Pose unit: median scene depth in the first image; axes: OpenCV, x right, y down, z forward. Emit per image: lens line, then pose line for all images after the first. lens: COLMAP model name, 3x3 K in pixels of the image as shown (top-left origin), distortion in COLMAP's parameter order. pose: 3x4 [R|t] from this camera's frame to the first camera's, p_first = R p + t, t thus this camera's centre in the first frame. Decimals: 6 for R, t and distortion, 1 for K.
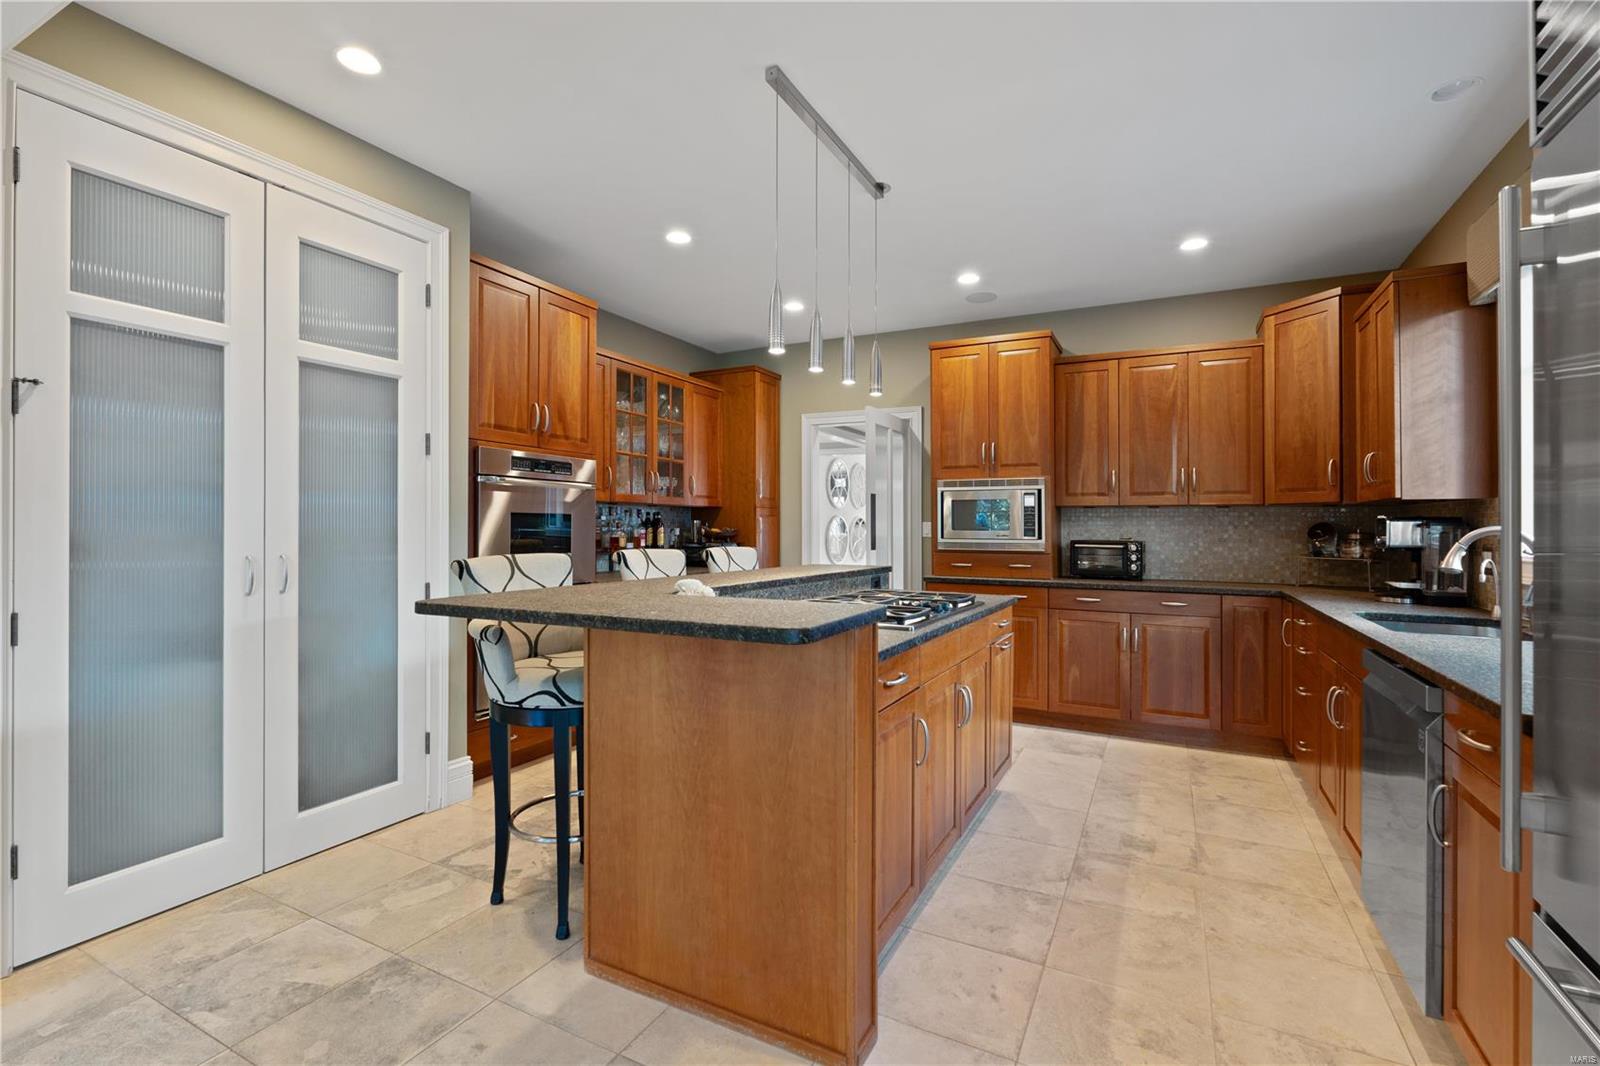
lens RADIAL K [[708.5, 0, 779.1], [0, 708.5, 523.8], [0, 0, 1]] dist [-0.003450, -0.000306]
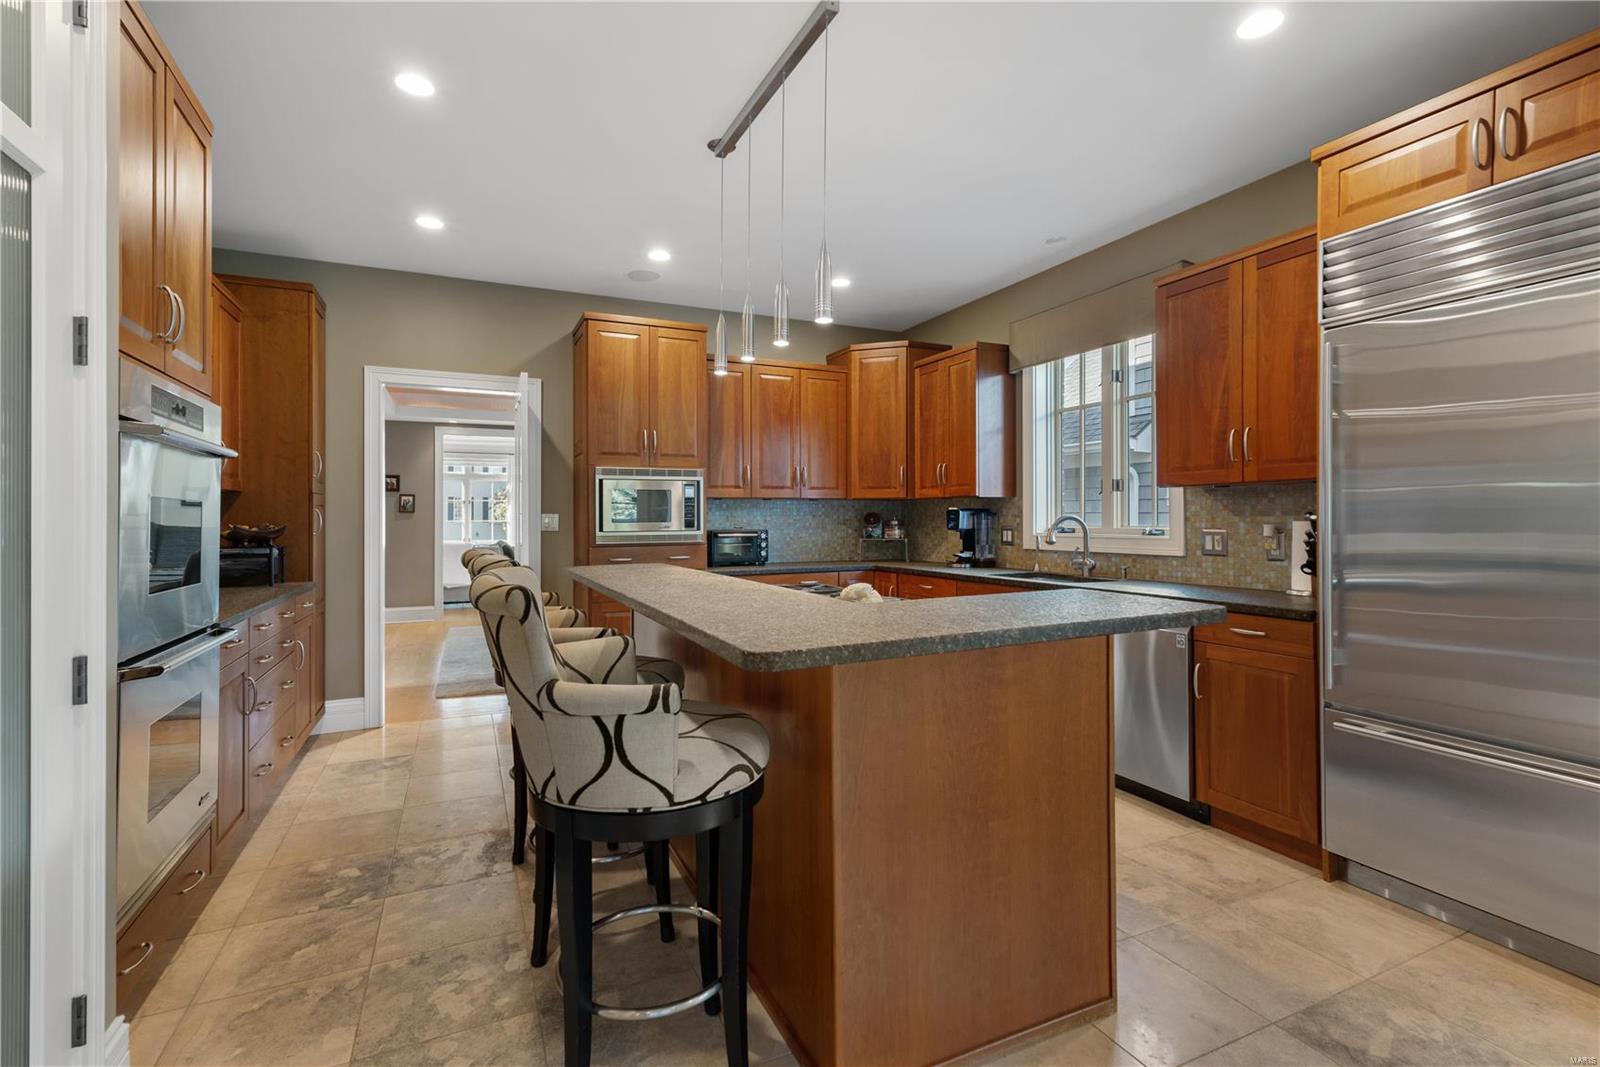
lens RADIAL K [[746.9, 0, 803.7], [0, 746.9, 515.6], [0, 0, 1]] dist [0.000999, 0.000050]
pose [[0.600445, -0.006554, 0.799639, -0.411798], [0.005599, 0.999976, 0.003992, -0.002509], [-0.799646, 0.002080, 0.600468, 0.248930]]
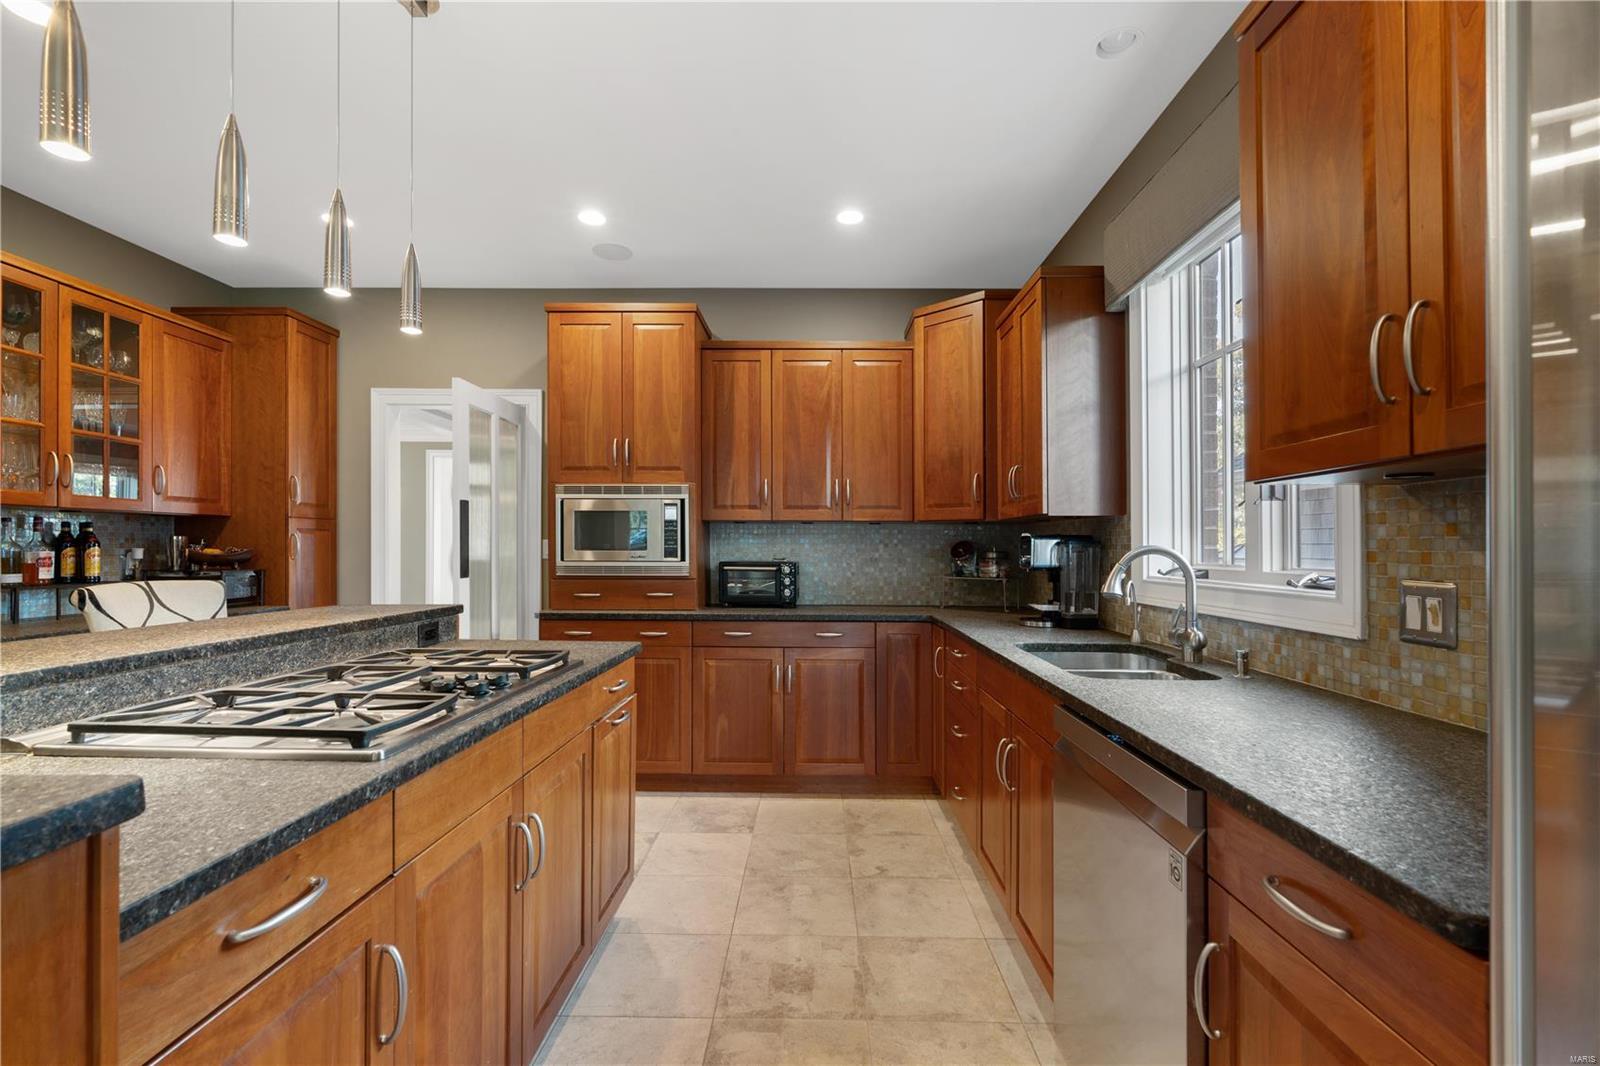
lens RADIAL K [[727.8, 0, 787.6], [0, 727.8, 534.3], [0, 0, 1]] dist [-0.001708, -0.000133]
pose [[0.894090, 0.005477, 0.447855, 0.107881], [-0.000636, 0.999940, -0.010957, 0.000348], [-0.447888, 0.009512, 0.894039, 0.214038]]
